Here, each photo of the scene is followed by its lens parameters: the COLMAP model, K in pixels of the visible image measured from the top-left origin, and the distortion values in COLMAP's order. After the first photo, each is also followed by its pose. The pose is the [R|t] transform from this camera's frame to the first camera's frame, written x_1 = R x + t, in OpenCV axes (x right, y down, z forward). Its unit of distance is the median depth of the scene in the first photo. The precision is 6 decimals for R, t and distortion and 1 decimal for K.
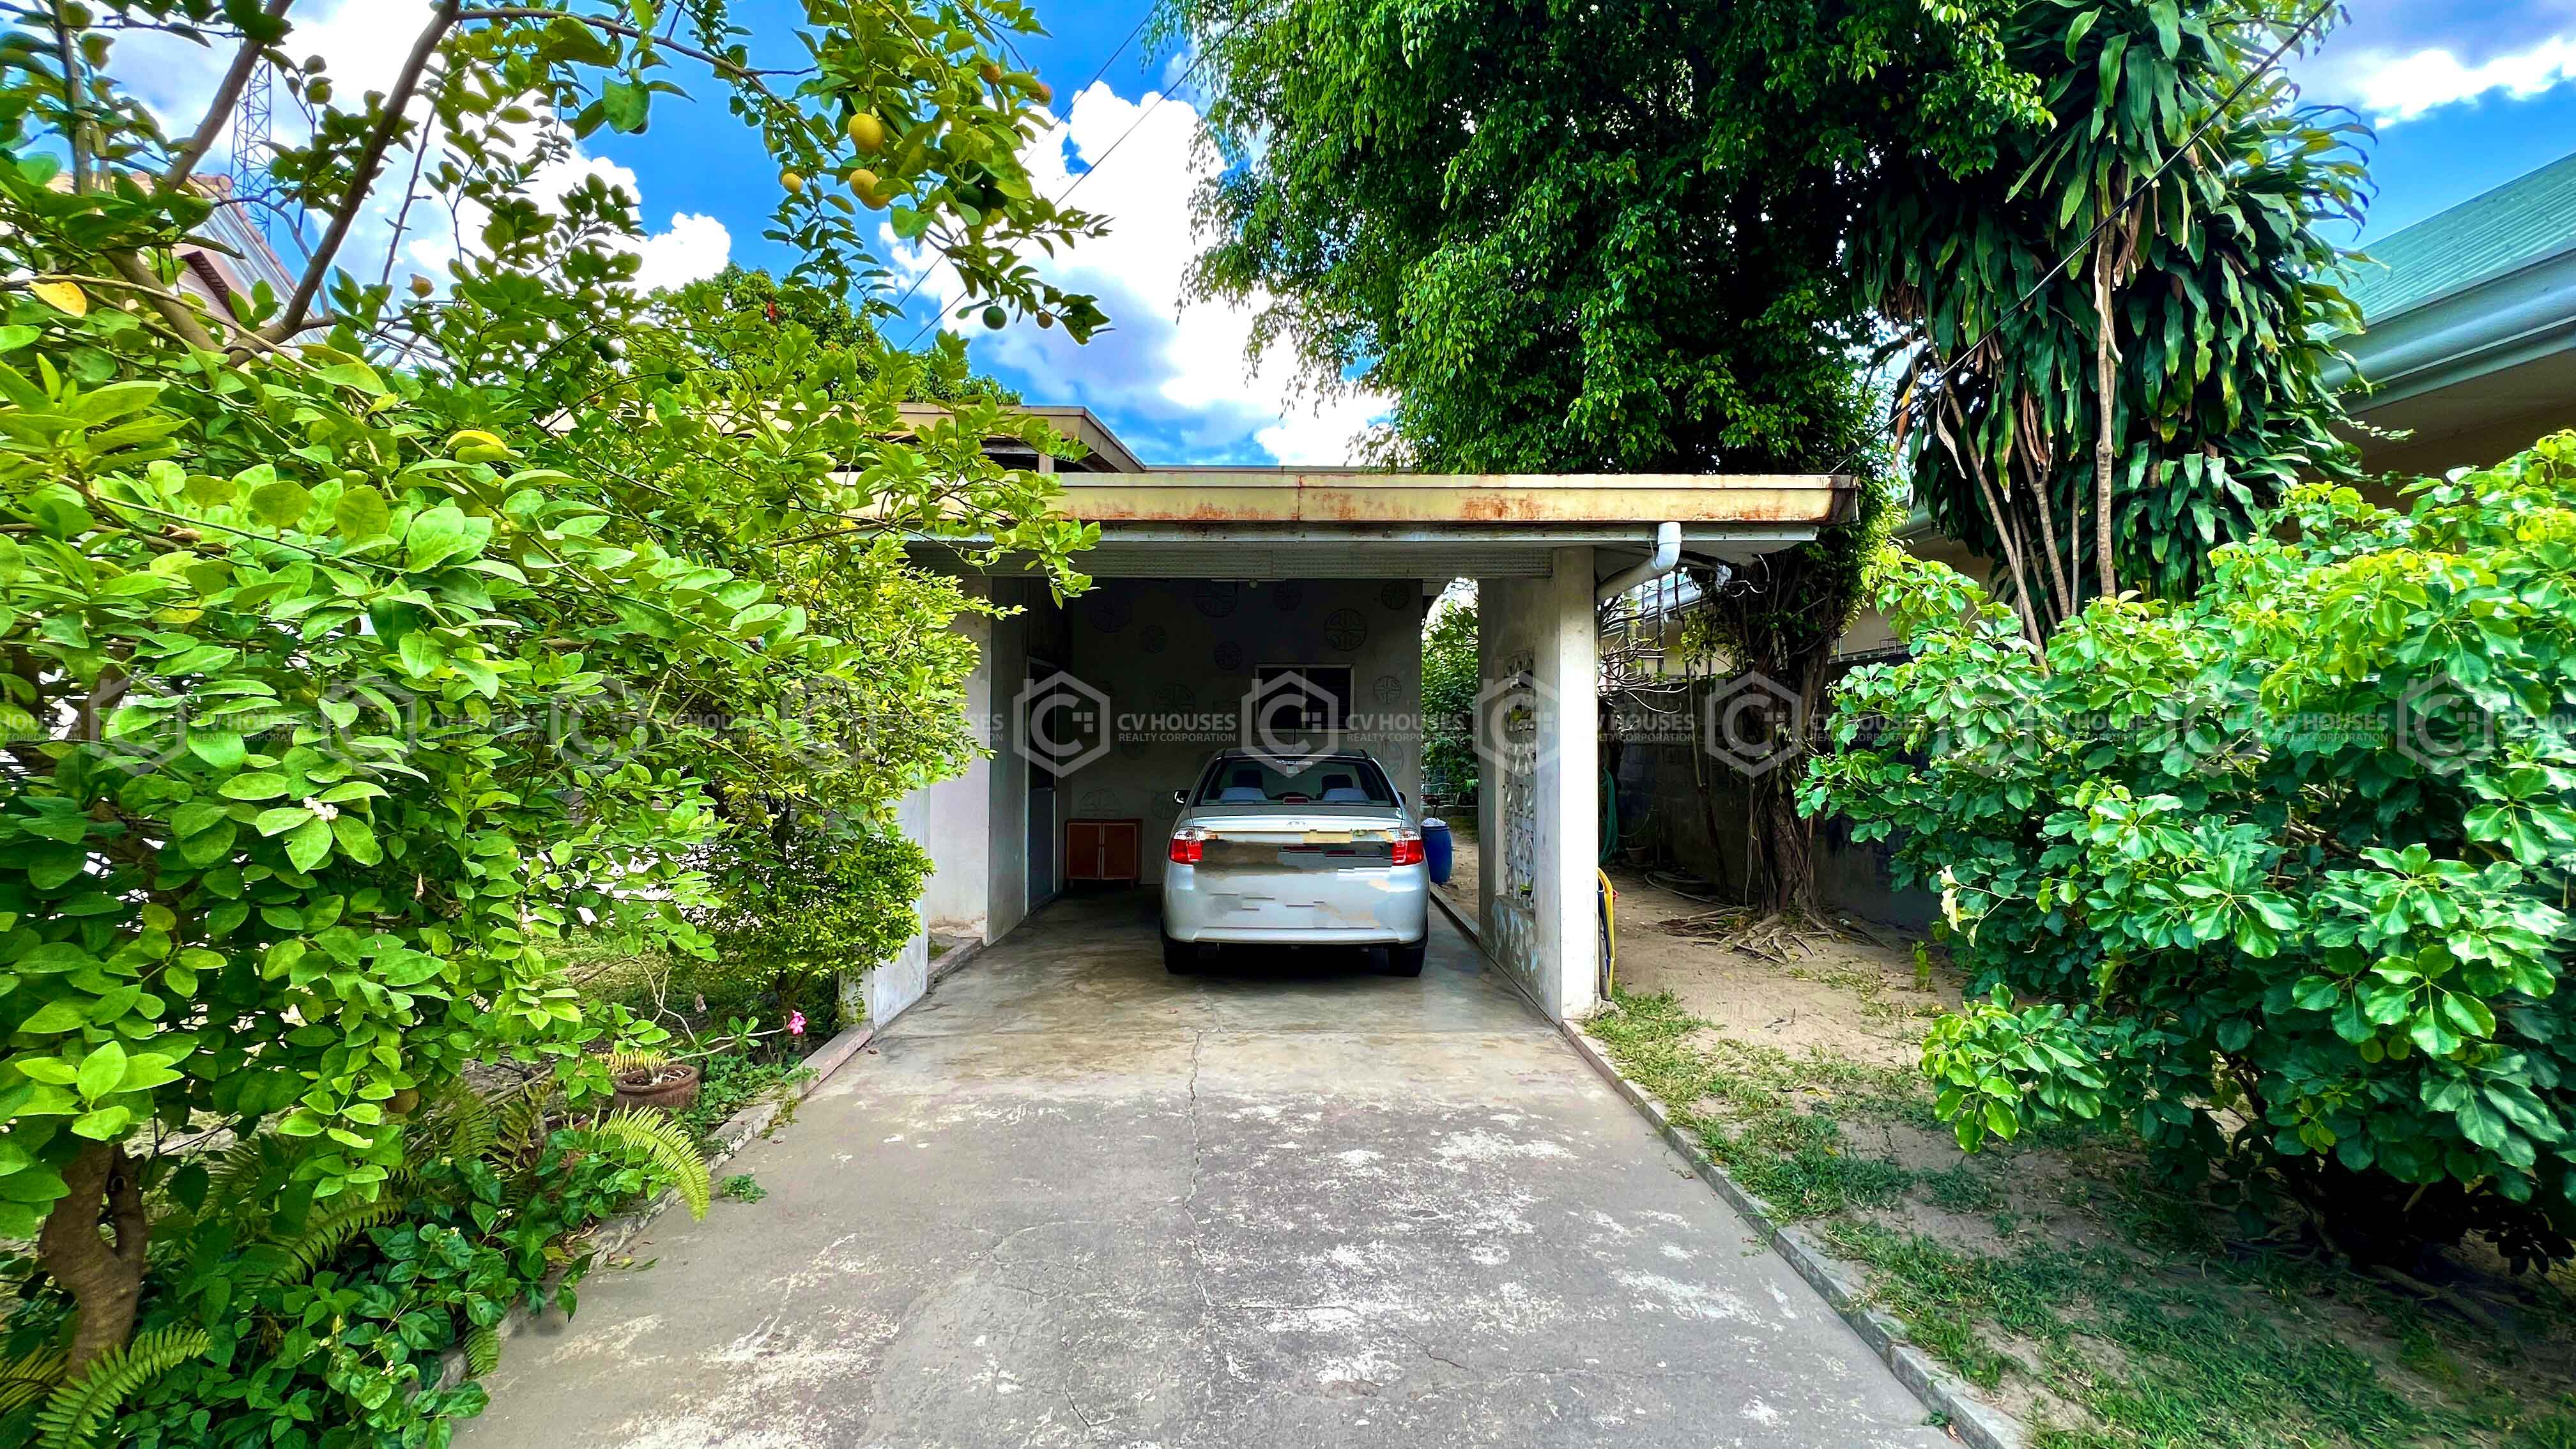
lens RADIAL K [[1002.7, 0, 1288.0], [0, 1002.7, 724.5], [0, 0, 1]] dist [0.000151, -0.000054]
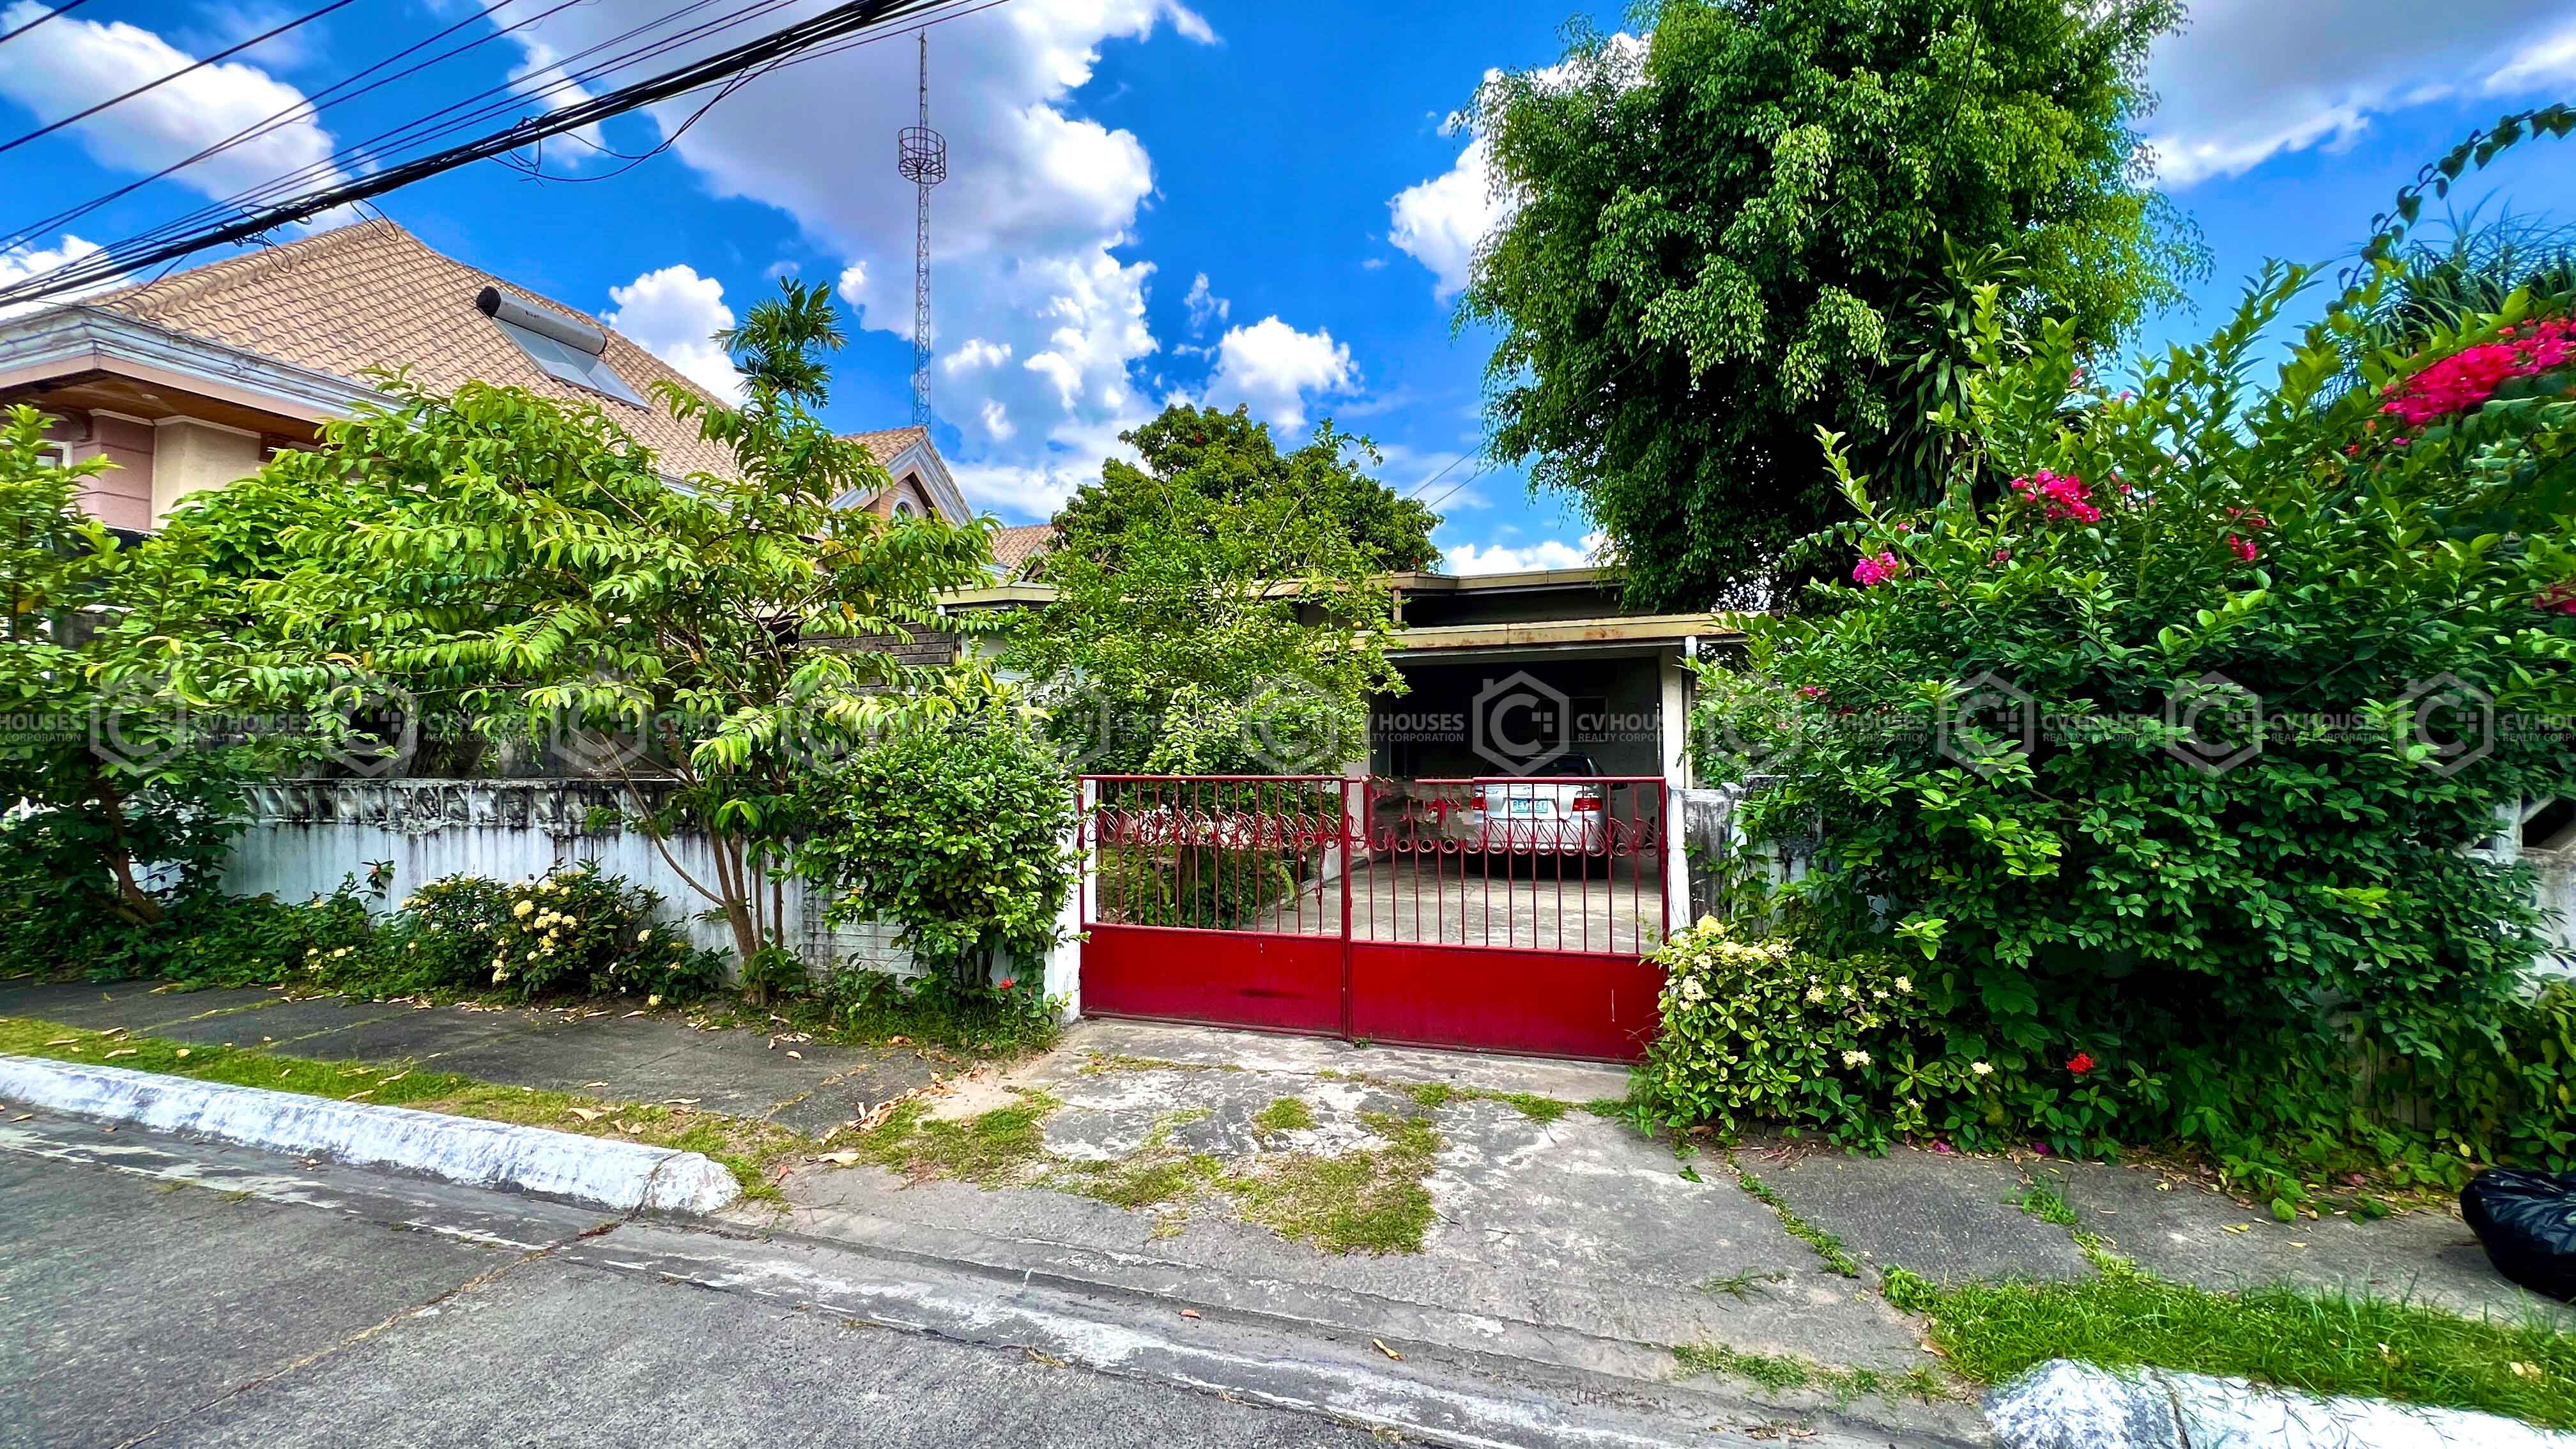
lens RADIAL K [[1037.3, 0, 1288.0], [0, 1037.3, 724.5], [0, 0, 1]] dist [-0.000695, 0.000365]
pose [[0.938700, -0.022486, -0.344002, 0.293249], [0.015283, 0.999604, -0.023636, 0.015785], [0.344397, 0.016929, 0.938671, -1.129891]]
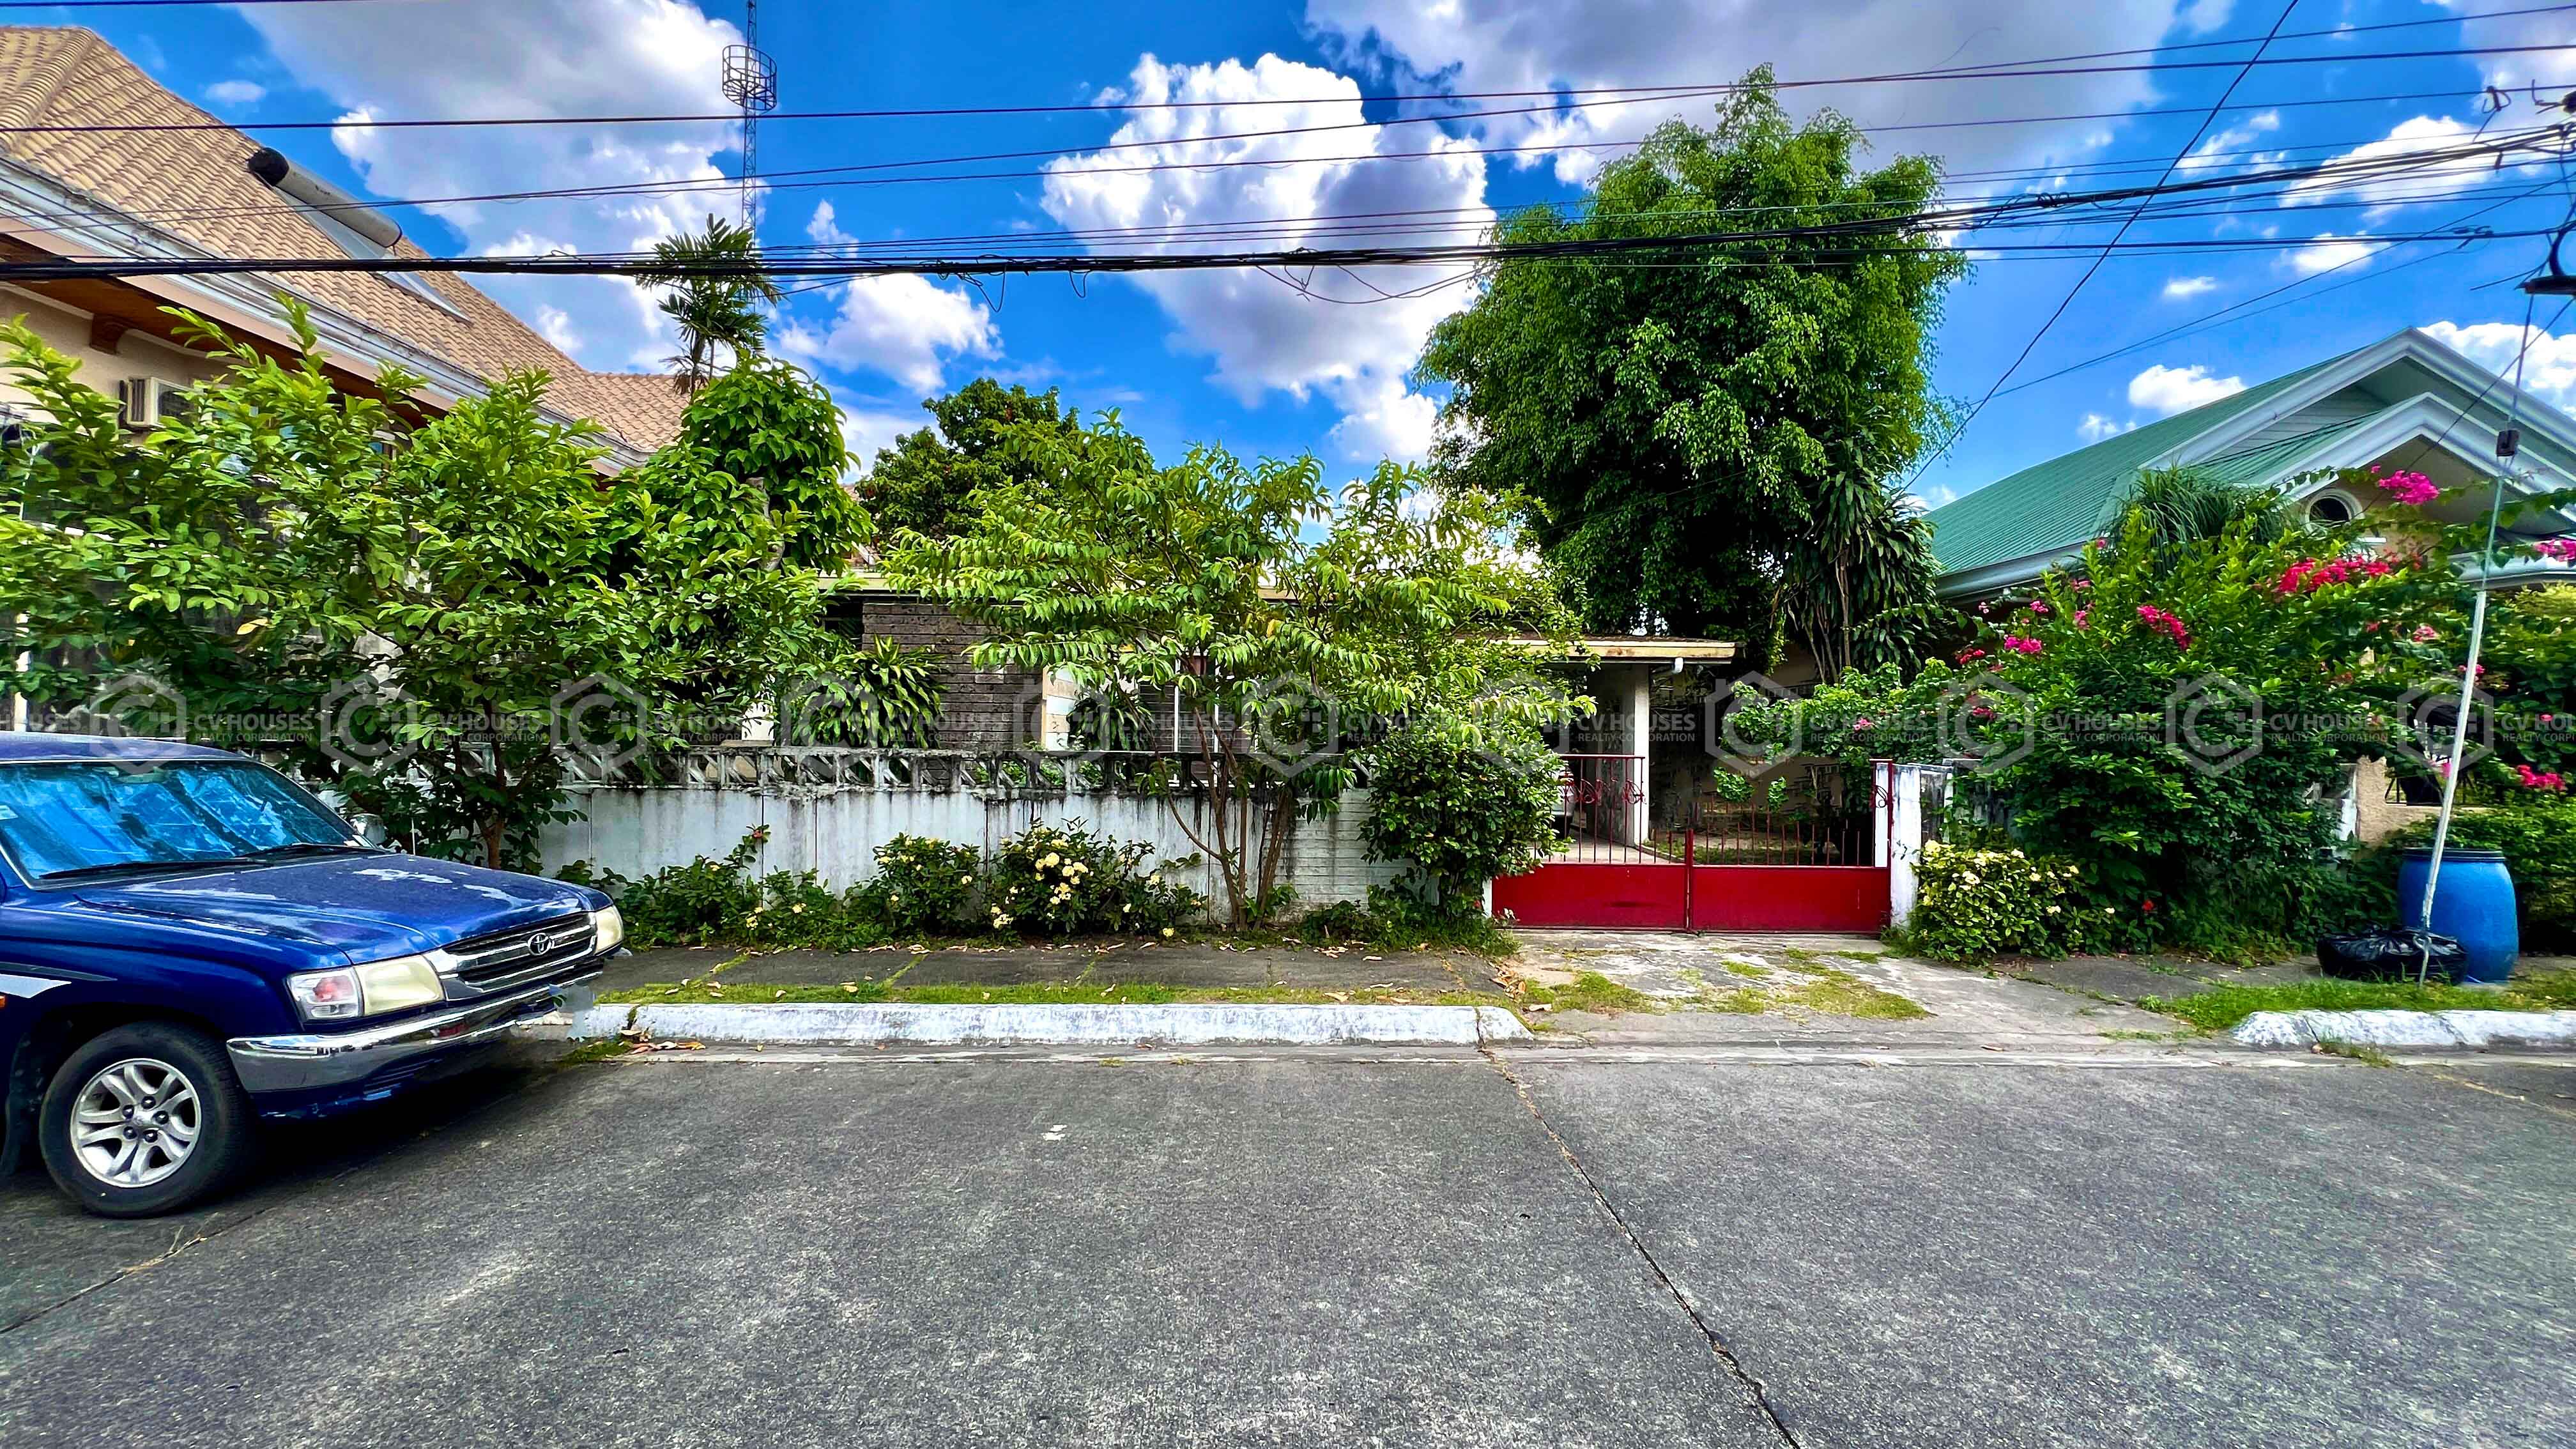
lens RADIAL K [[1037.3, 0, 1288.0], [0, 1037.3, 724.5], [0, 0, 1]] dist [-0.000695, 0.000365]
pose [[0.999948, 0.007138, -0.007266, -0.611477], [-0.007182, 0.999956, -0.006014, 0.010345], [0.007223, 0.006066, 0.999956, -1.692371]]
